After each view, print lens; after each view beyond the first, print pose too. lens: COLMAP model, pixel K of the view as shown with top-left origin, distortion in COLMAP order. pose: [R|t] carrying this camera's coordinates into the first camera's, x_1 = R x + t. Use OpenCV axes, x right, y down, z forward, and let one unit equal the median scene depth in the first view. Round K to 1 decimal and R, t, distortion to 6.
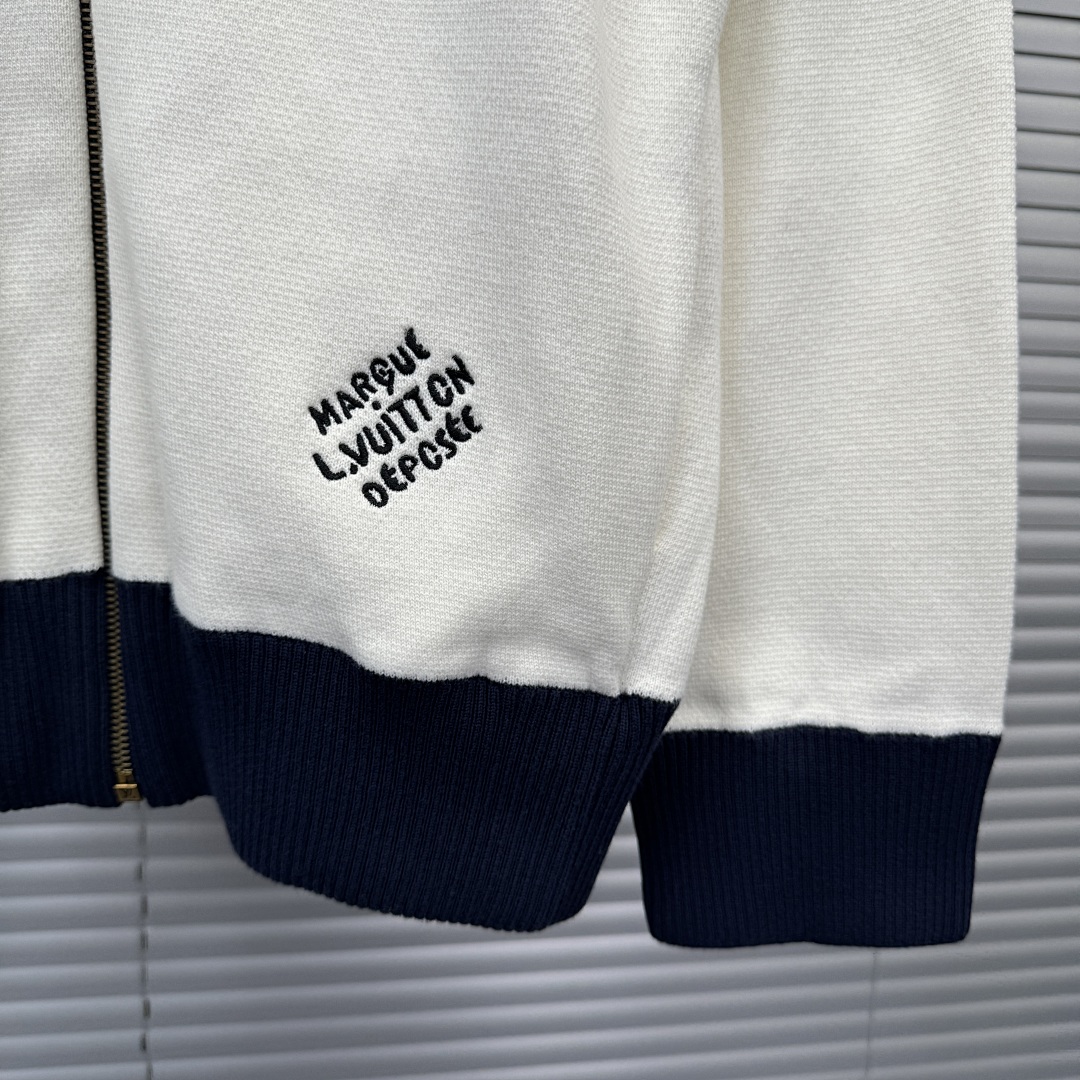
lens RADIAL K [[1030.7, 0, 540.0], [0, 1030.7, 540.0], [0, 0, 1]] dist [0.176639, -0.533657]
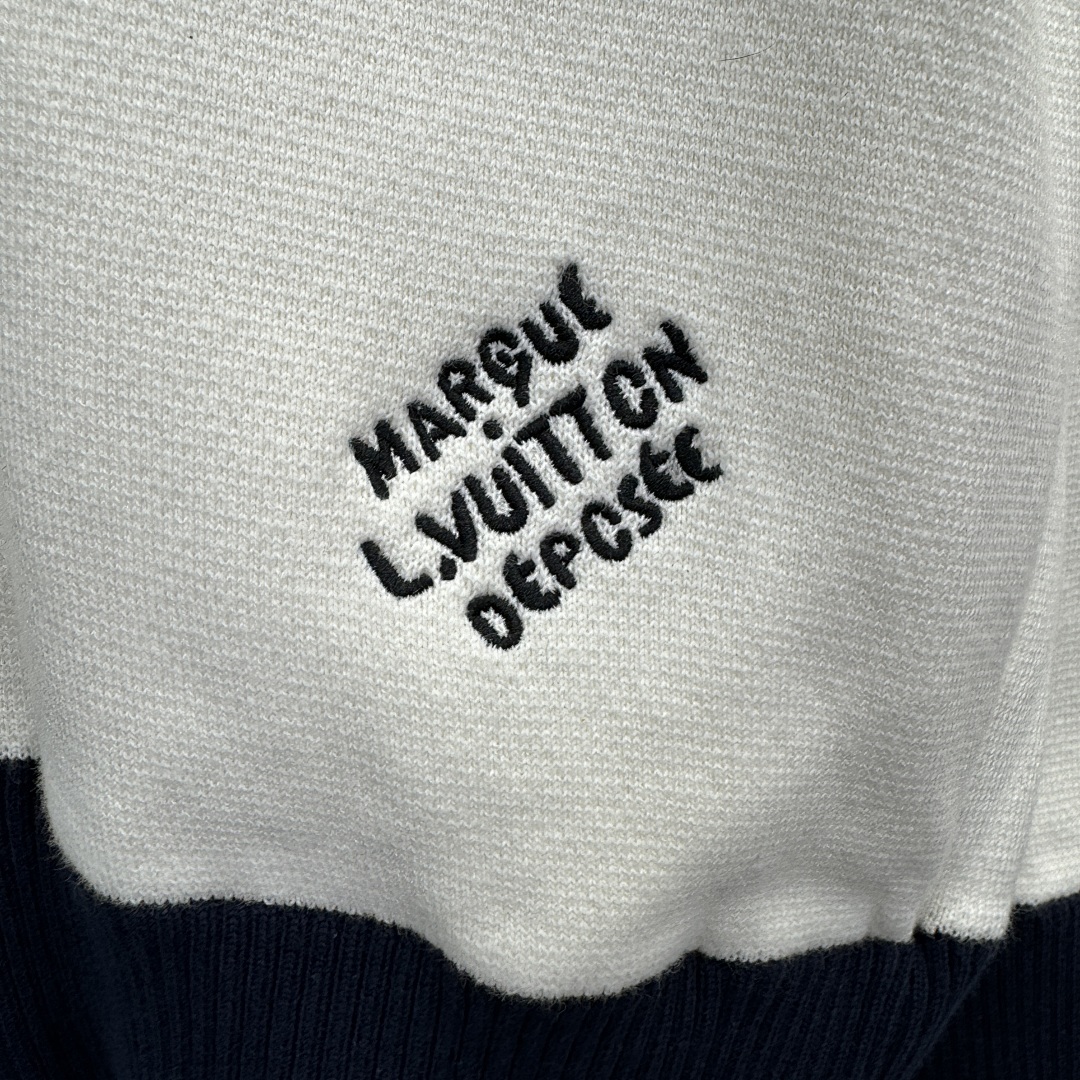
lens RADIAL K [[1040.9, 0, 540.2], [0, 1040.9, 461.5], [0, 0, 1]] dist [-0.007816, 0.014345]
pose [[0.990754, -0.027811, 0.132790, -0.199309], [0.026503, 0.999581, 0.011606, -0.120469], [-0.133057, -0.007980, 0.991076, 0.535983]]
